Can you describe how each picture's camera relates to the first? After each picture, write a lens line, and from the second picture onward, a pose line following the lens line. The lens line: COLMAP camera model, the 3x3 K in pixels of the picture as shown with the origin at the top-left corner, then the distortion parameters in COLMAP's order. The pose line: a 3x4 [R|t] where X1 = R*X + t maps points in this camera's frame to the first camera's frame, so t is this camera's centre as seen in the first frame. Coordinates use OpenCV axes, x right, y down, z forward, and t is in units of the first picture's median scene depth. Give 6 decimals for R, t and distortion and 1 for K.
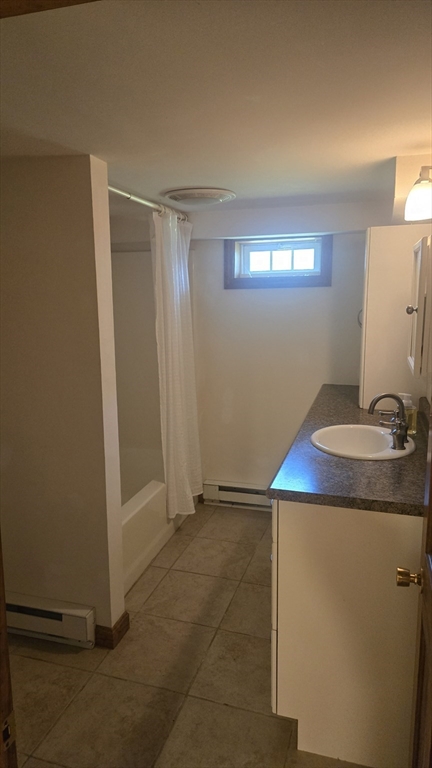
lens RADIAL K [[515.1, 0, 214.6], [0, 515.1, 381.4], [0, 0, 1]] dist [0.037504, -0.003564]
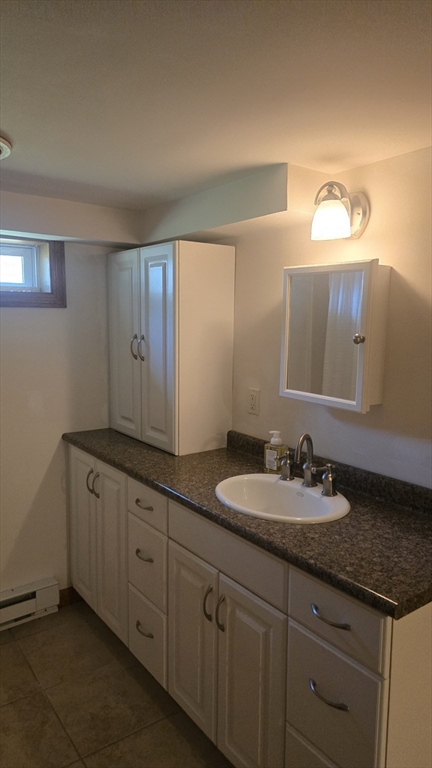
lens RADIAL K [[515.1, 0, 215.5], [0, 515.1, 390.3], [0, 0, 1]] dist [0.037504, -0.003564]
pose [[0.596435, -0.095983, 0.796902, -0.276298], [0.116705, 0.992644, 0.032212, -0.061116], [-0.794132, 0.073790, 0.603249, 0.371118]]
